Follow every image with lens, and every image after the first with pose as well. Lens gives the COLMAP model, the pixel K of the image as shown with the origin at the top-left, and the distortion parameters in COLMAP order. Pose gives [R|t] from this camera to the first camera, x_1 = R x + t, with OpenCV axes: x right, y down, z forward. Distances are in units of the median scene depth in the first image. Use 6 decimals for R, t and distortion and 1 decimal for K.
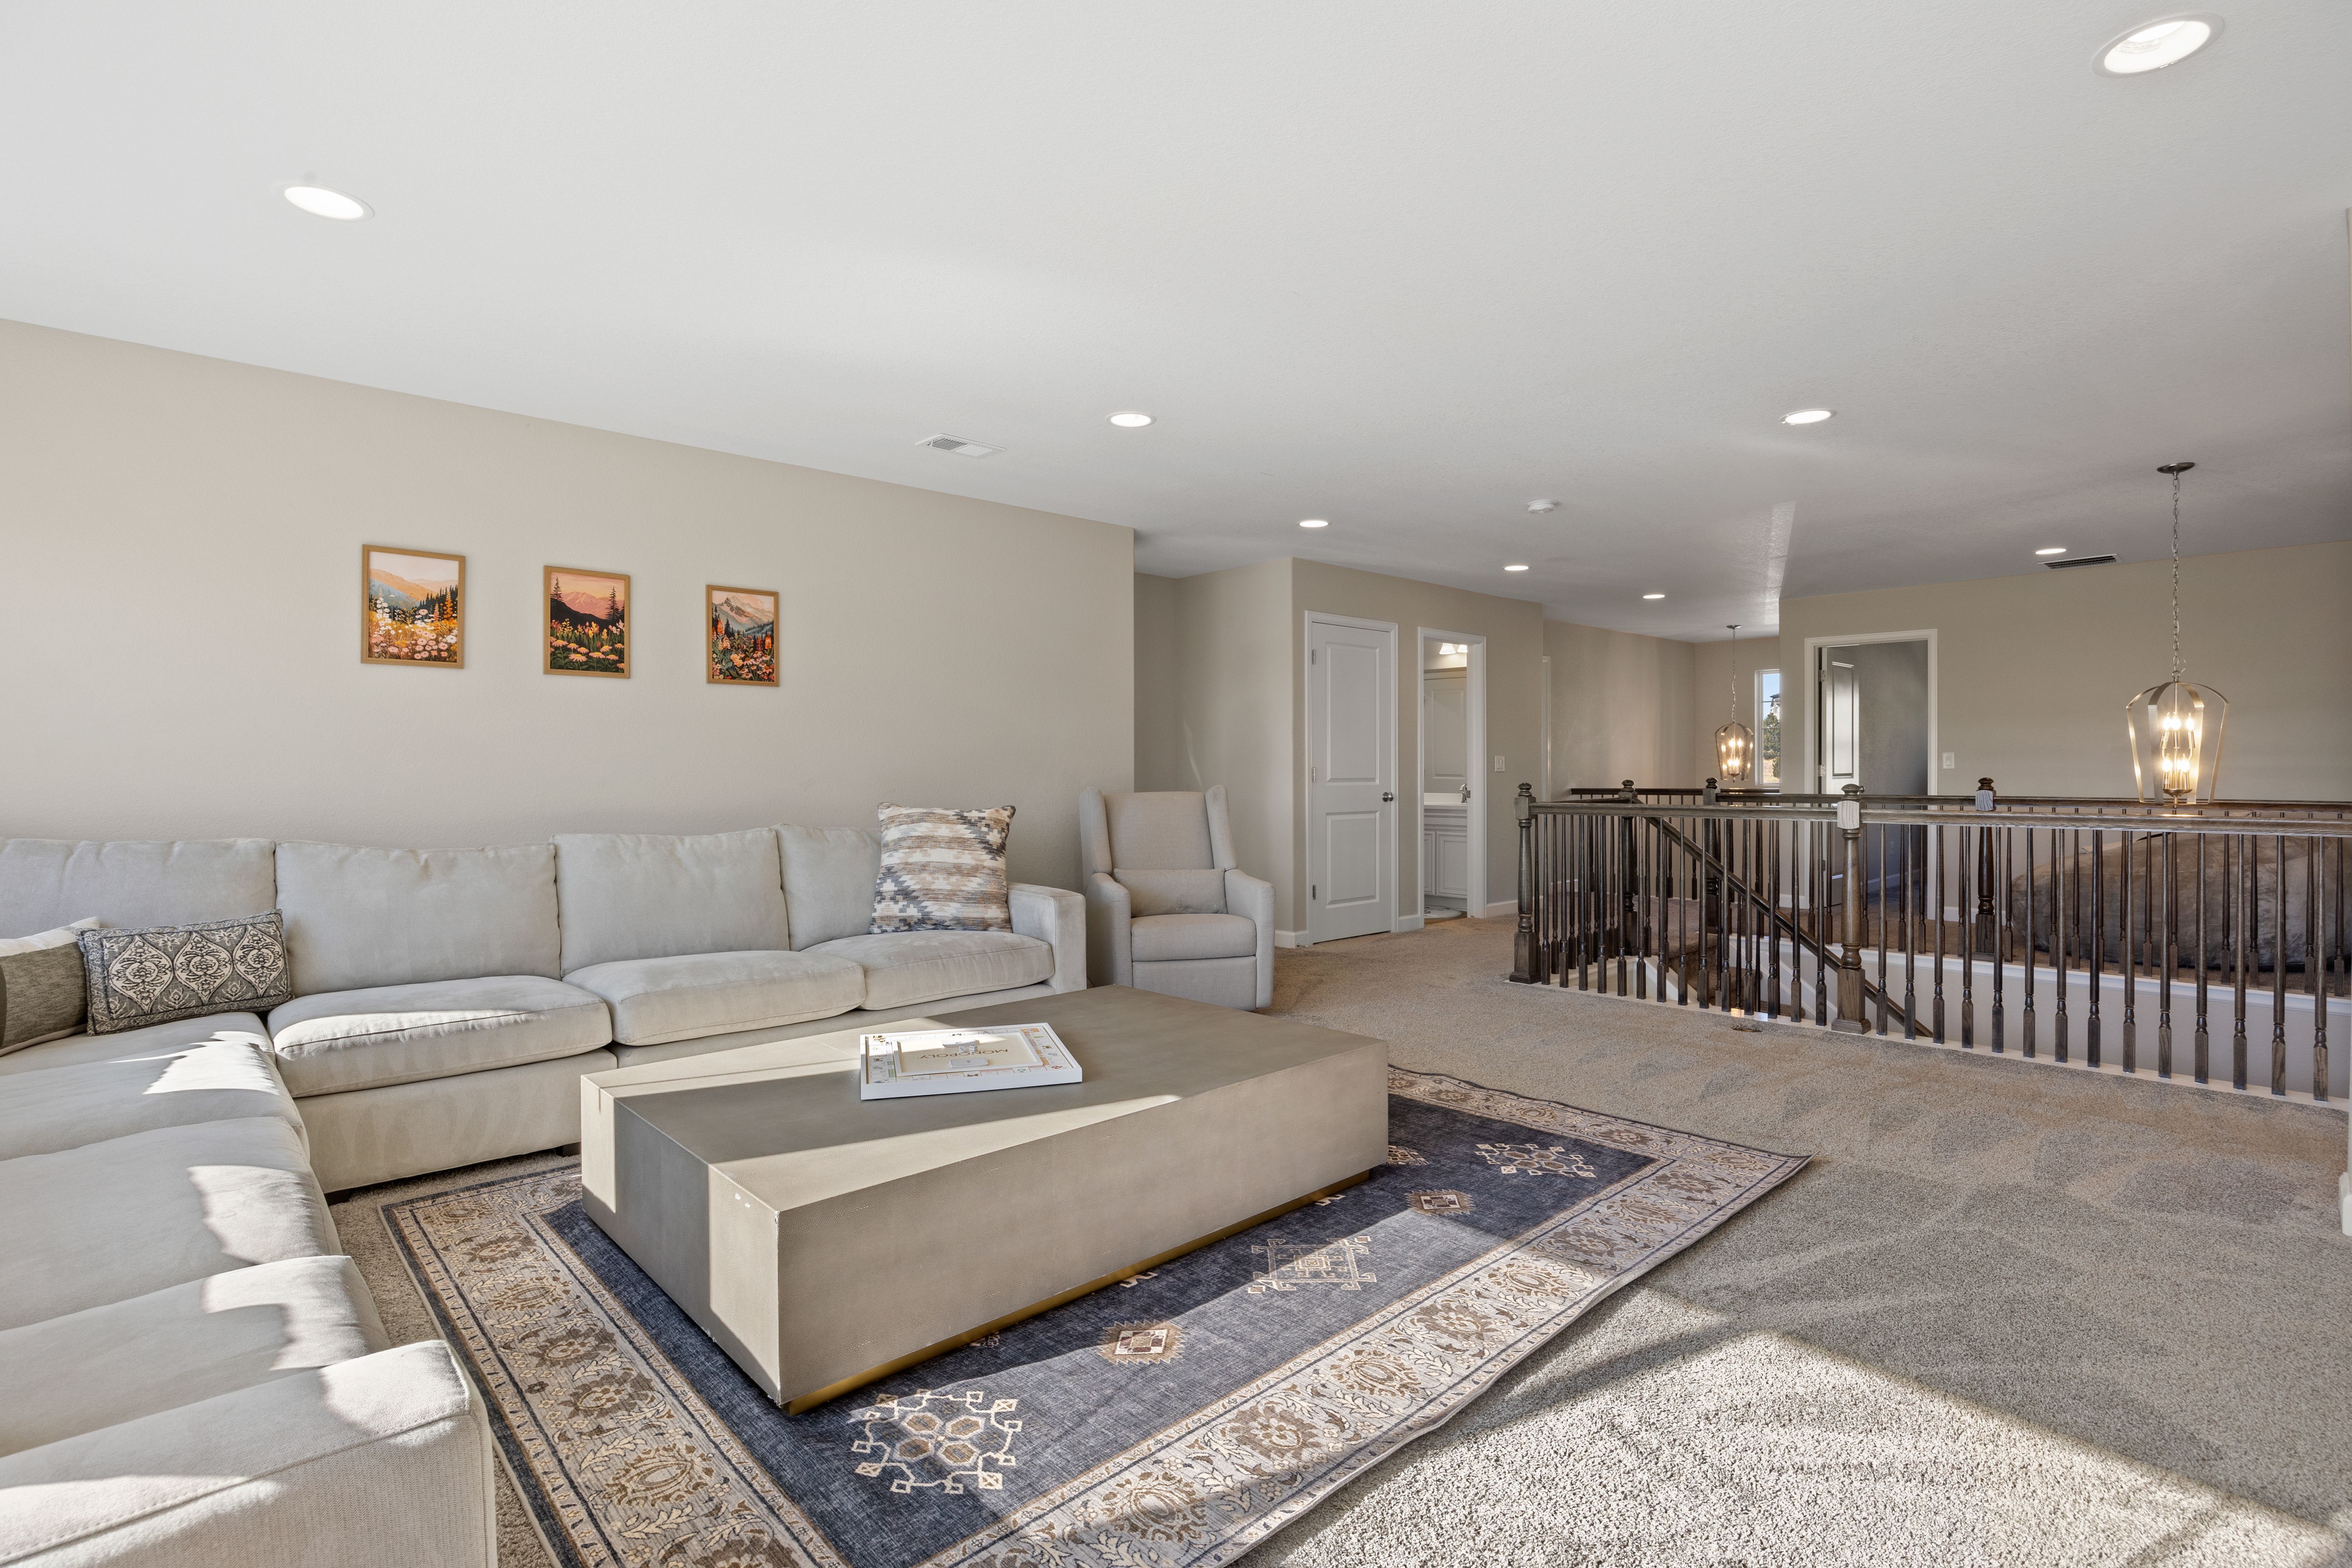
lens RADIAL K [[1118.9, 0, 1179.8], [0, 1118.9, 781.5], [0, 0, 1]] dist [-0.017812, -0.000253]
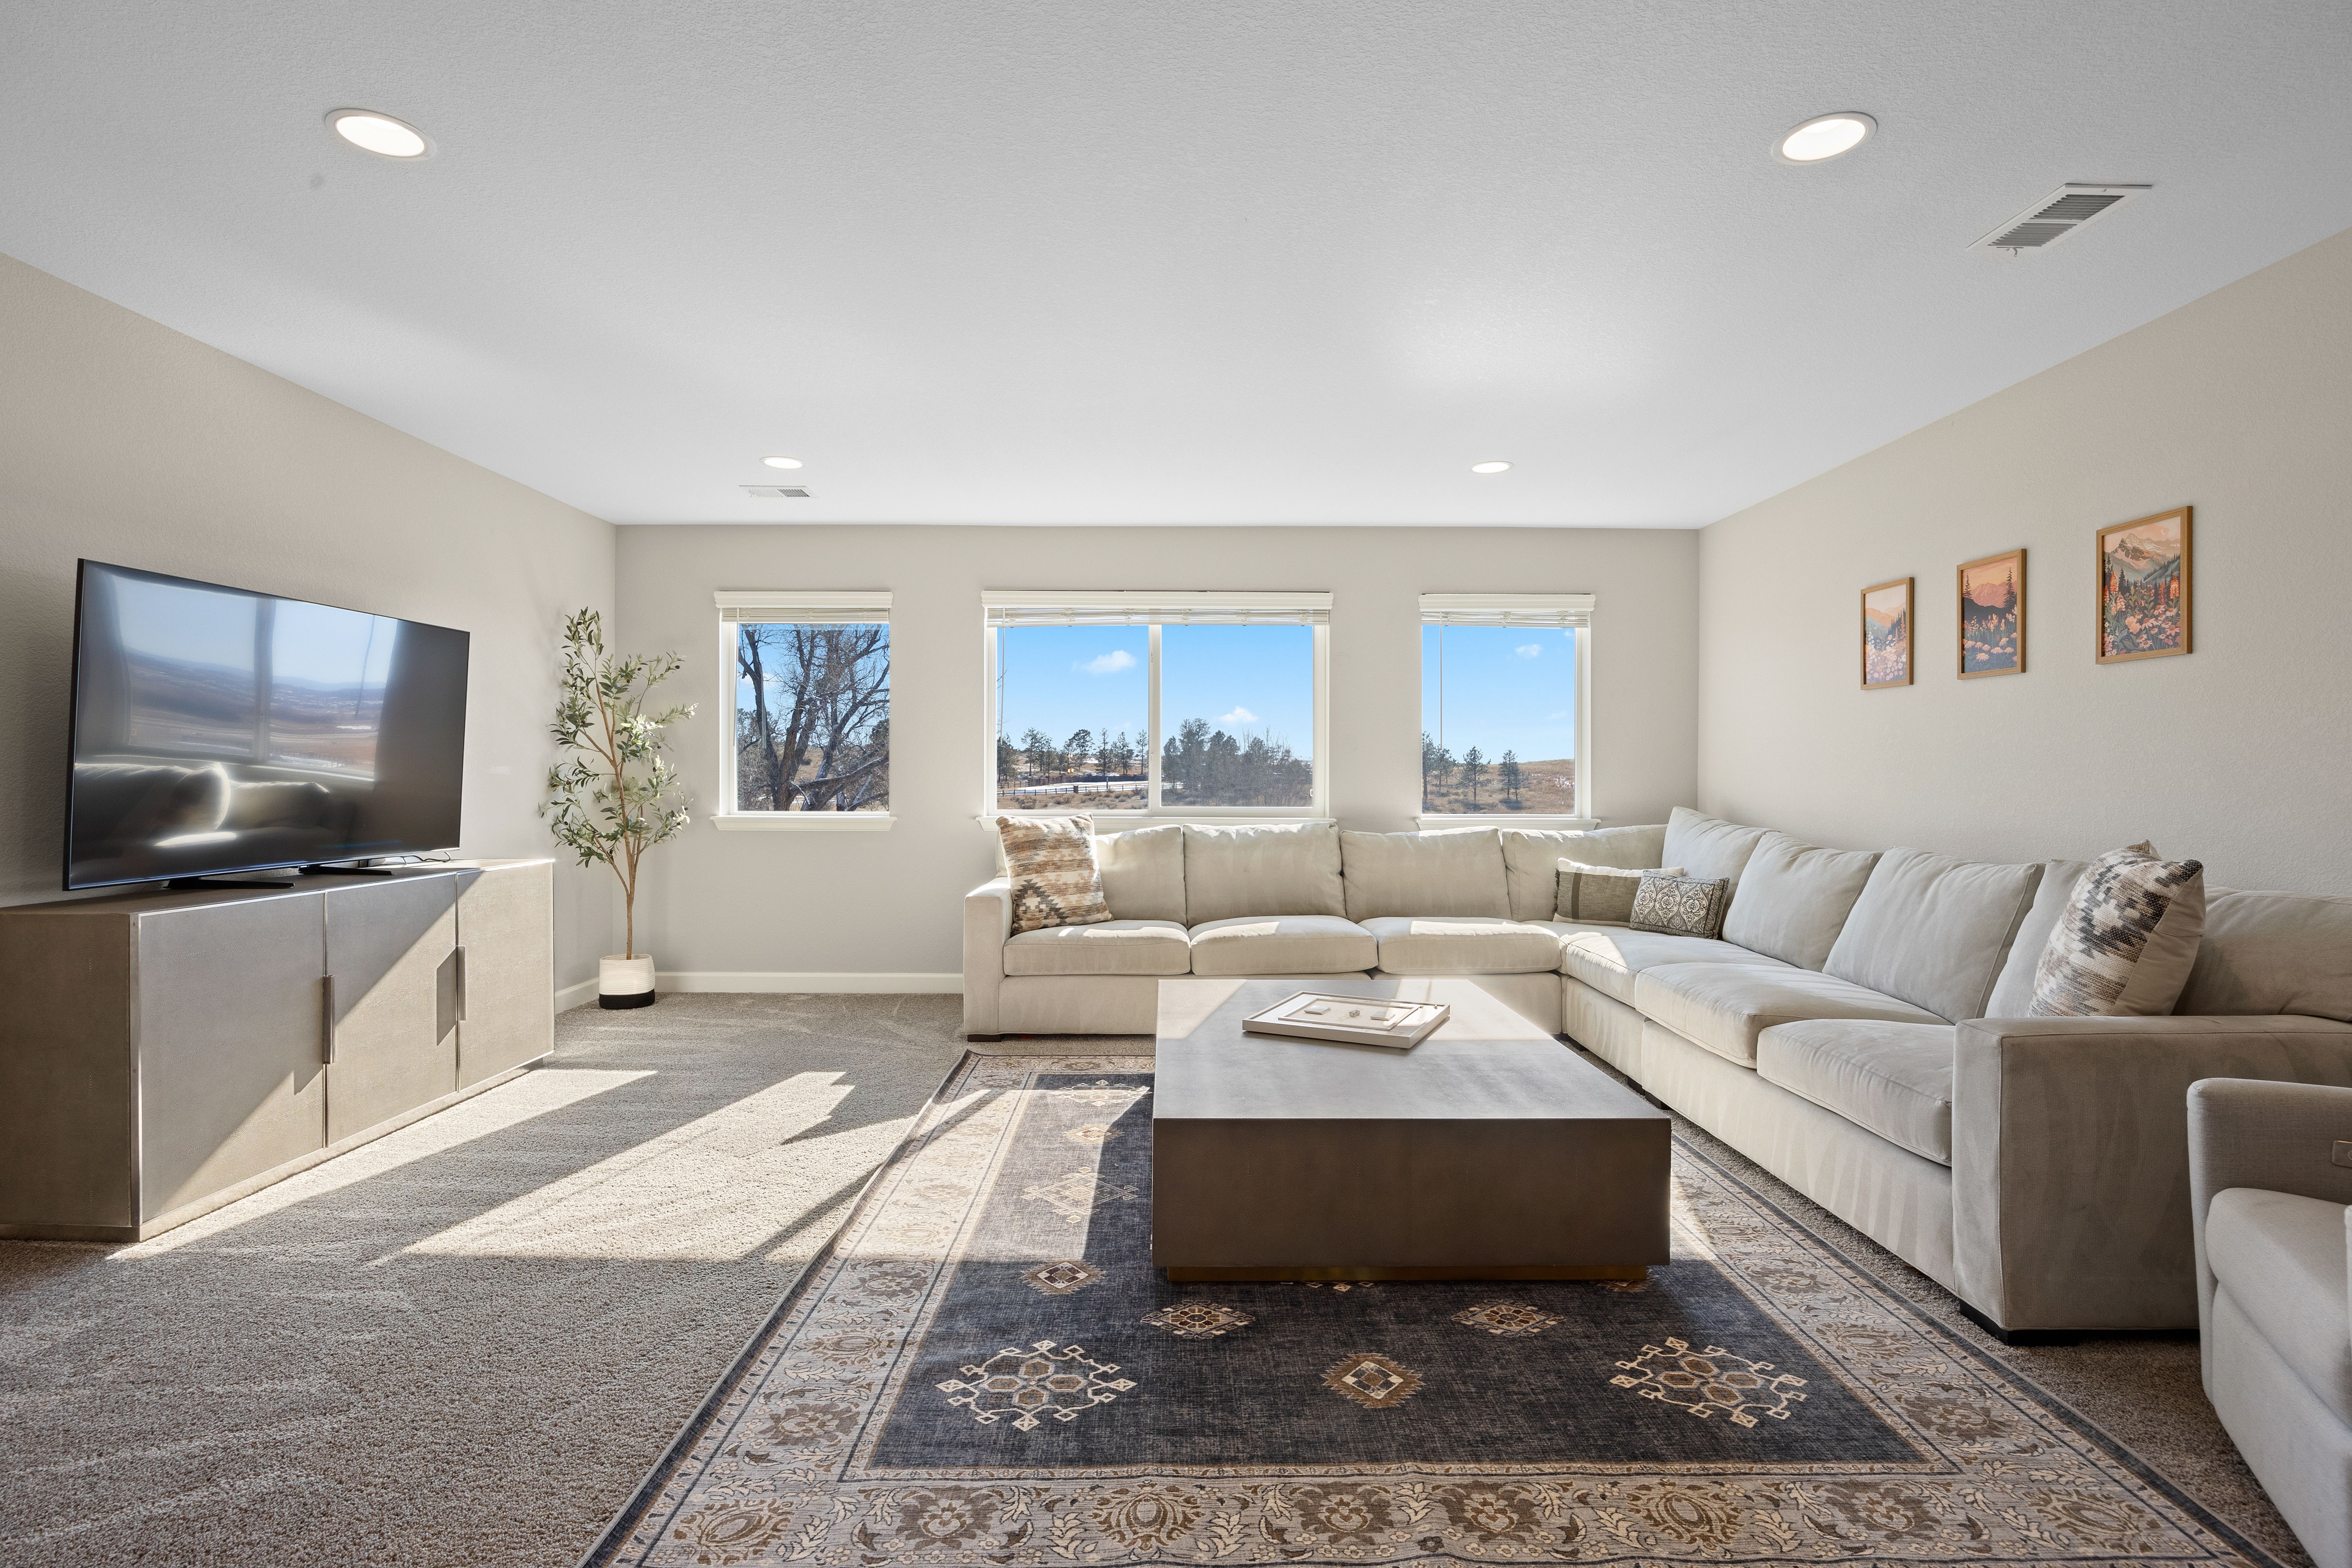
lens RADIAL K [[1118.9, 0, 1183.1], [0, 1118.9, 778.7], [0, 0, 1]] dist [-0.017812, -0.000253]
pose [[-0.673008, 0.001450, -0.739634, 0.613451], [-0.009353, 0.999901, 0.010471, -0.017809], [0.739576, 0.013965, -0.672928, 1.239521]]
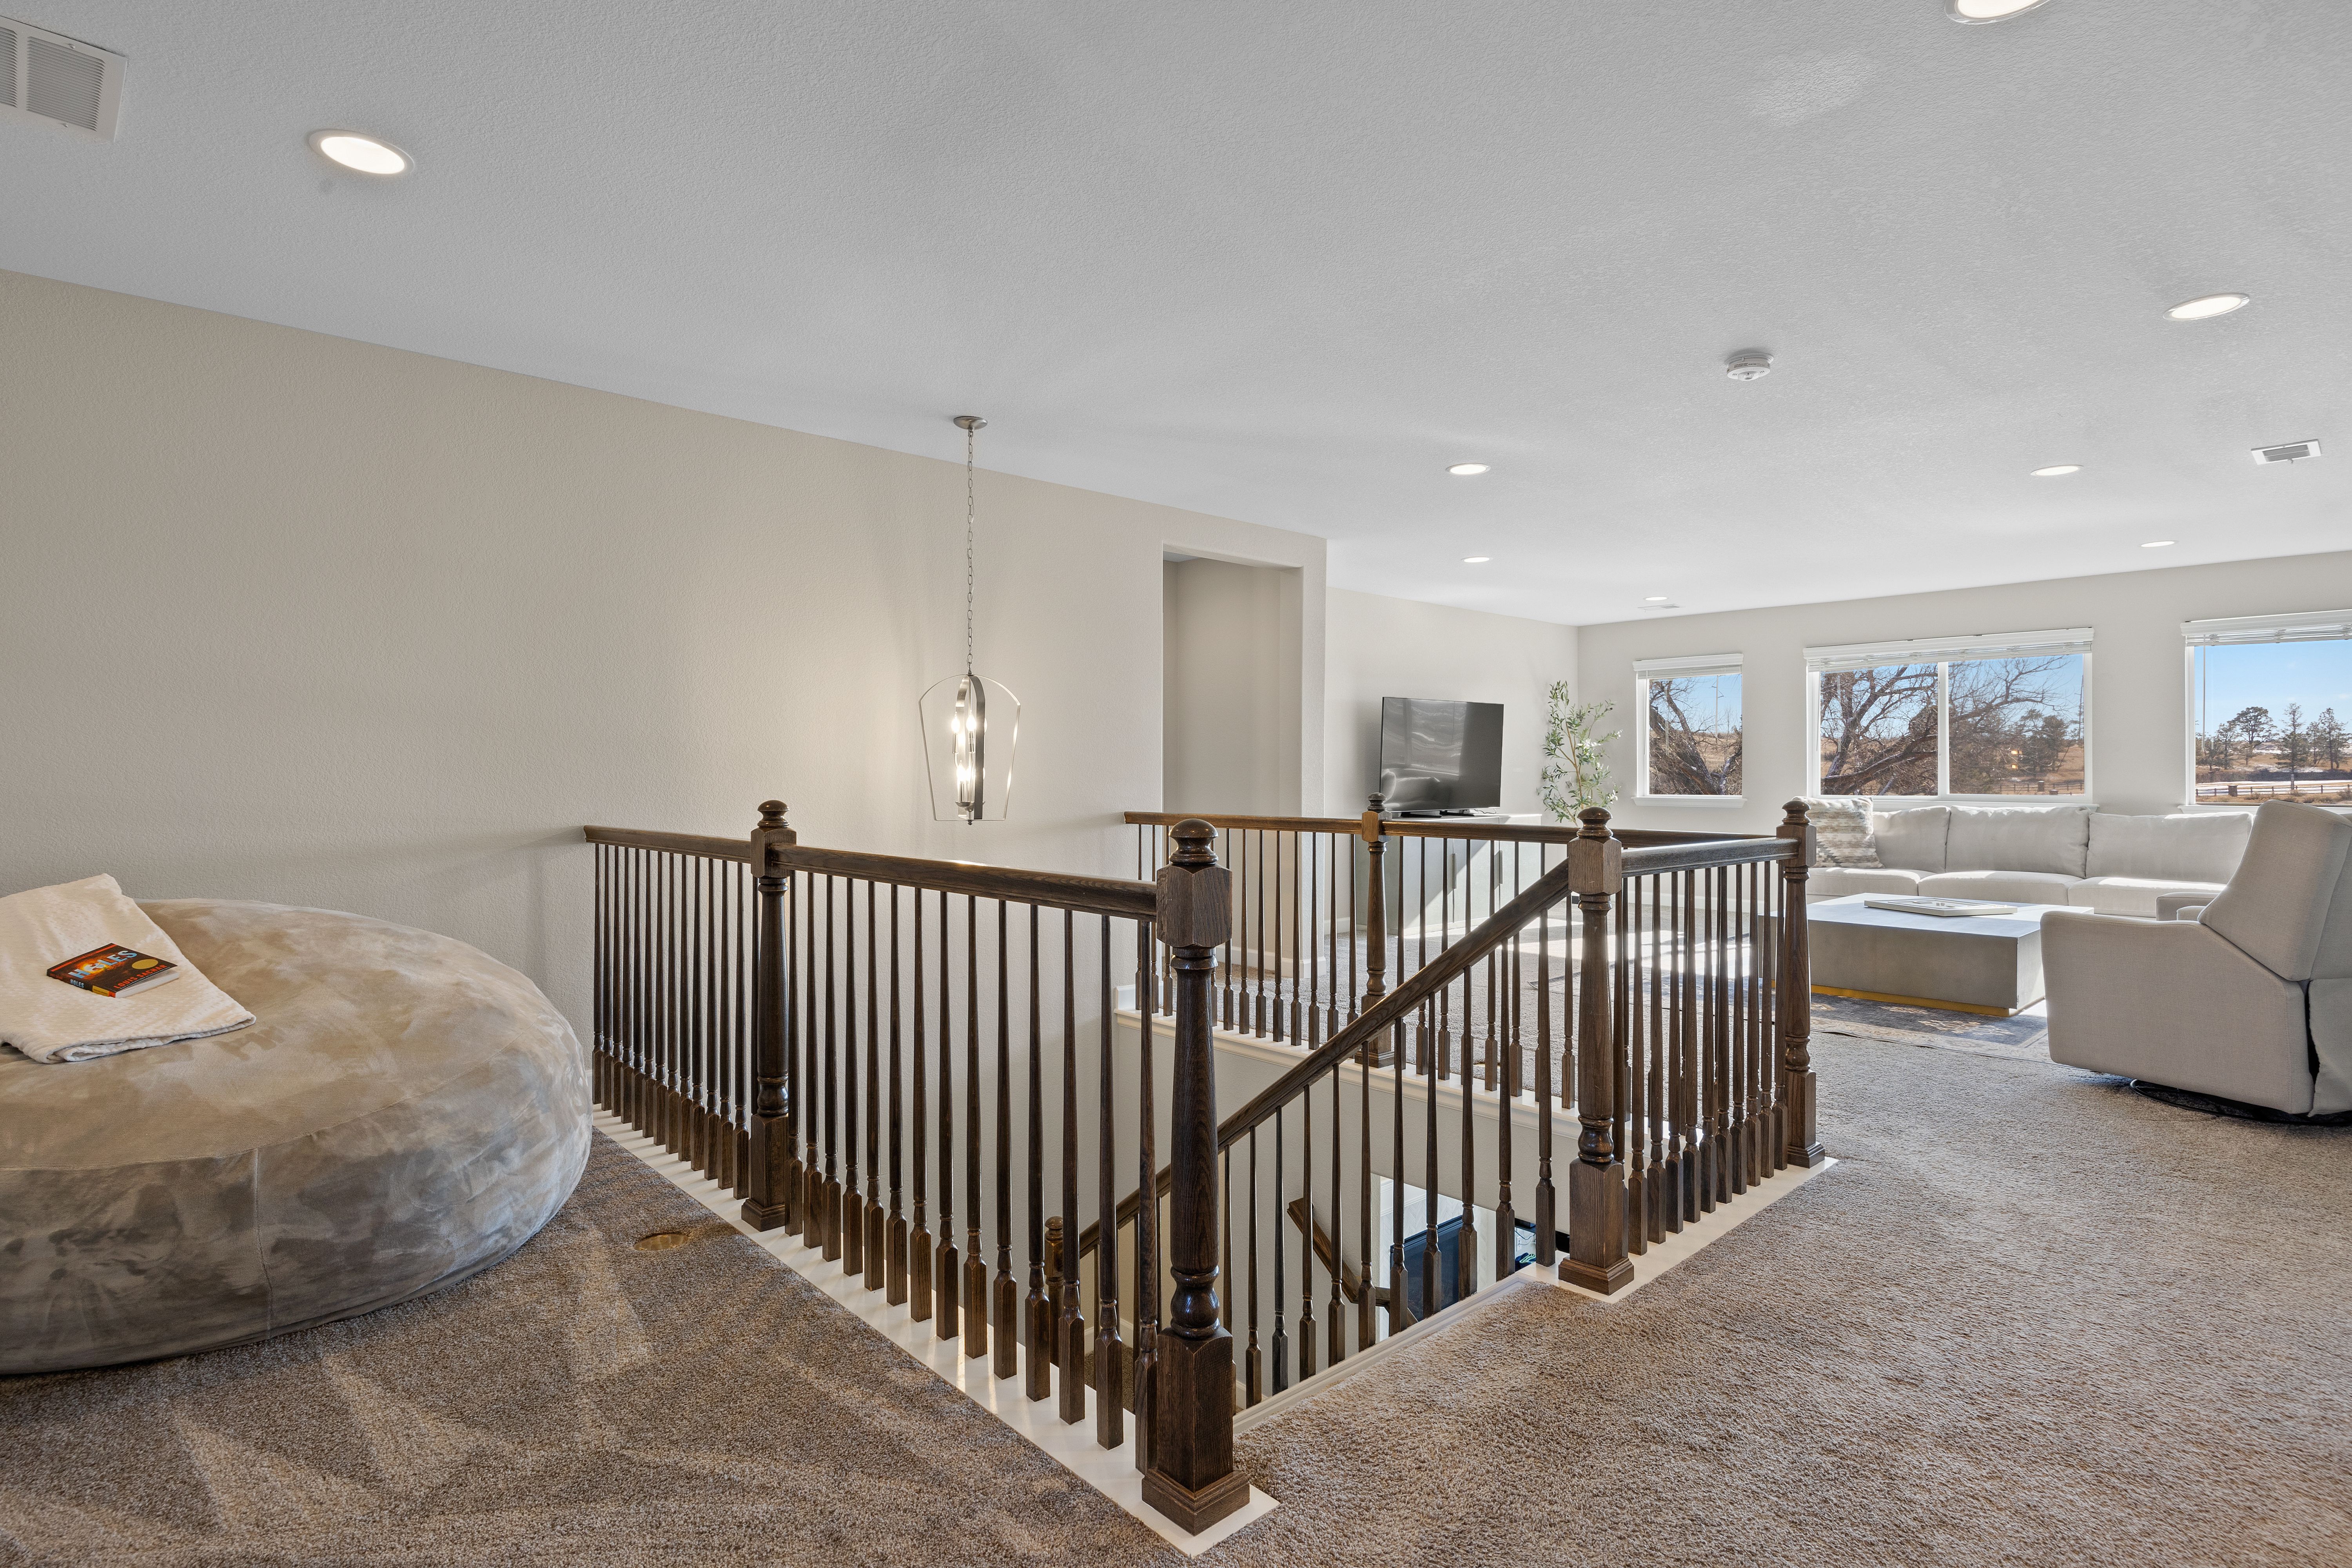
lens RADIAL K [[1228.0, 0, 1176.9], [0, 1228.0, 782.5], [0, 0, 1]] dist [-0.000643, -0.000156]
pose [[-0.999987, 0.002706, -0.004338, 0.857184], [0.002628, 0.999835, 0.017971, -0.026251], [0.004386, 0.017959, -0.999829, 2.127235]]
